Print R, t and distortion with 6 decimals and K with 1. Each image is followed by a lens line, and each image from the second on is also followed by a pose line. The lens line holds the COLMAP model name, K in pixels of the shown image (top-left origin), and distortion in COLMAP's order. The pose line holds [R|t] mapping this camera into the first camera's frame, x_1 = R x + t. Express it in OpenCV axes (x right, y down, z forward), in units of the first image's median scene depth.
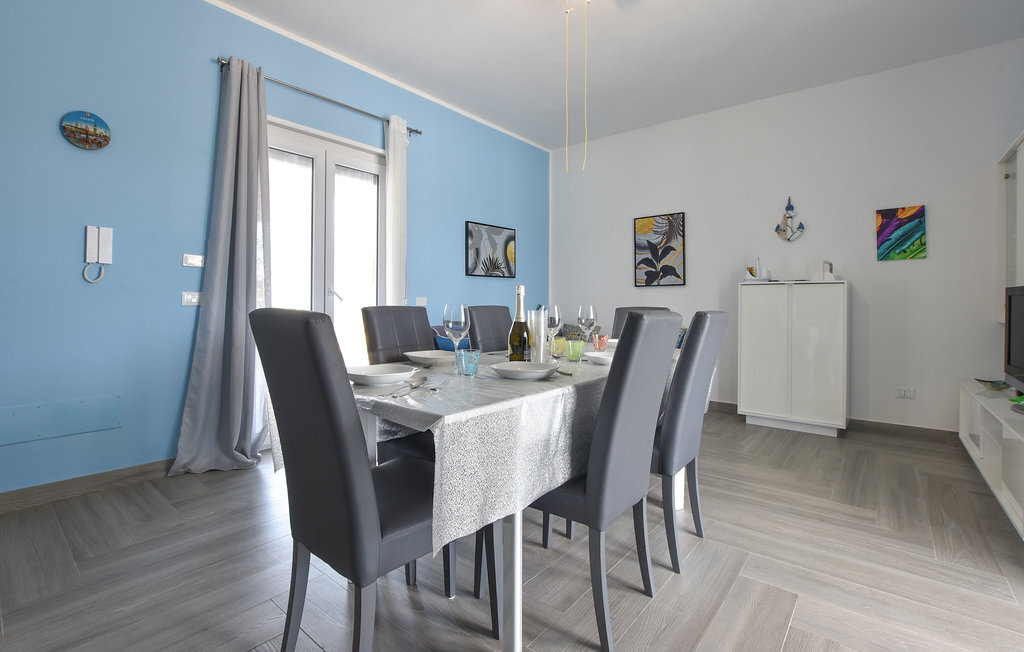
lens RADIAL K [[455.2, 0, 536.3], [0, 455.2, 295.4], [0, 0, 1]] dist [-0.016712, 0.000401]
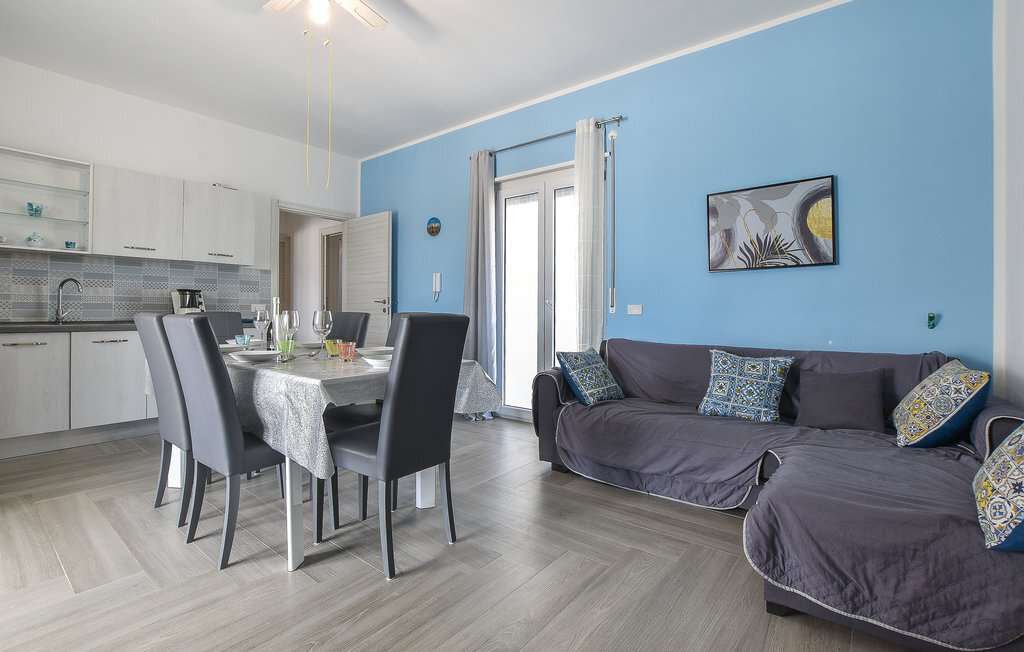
lens RADIAL K [[455.2, 0, 517.2], [0, 455.2, 313.0], [0, 0, 1]] dist [-0.016712, 0.000401]
pose [[-0.005575, 0.002331, -0.999982, 0.555100], [0.013017, 0.999913, 0.002259, 0.014764], [0.999900, -0.013004, -0.005605, 0.706365]]
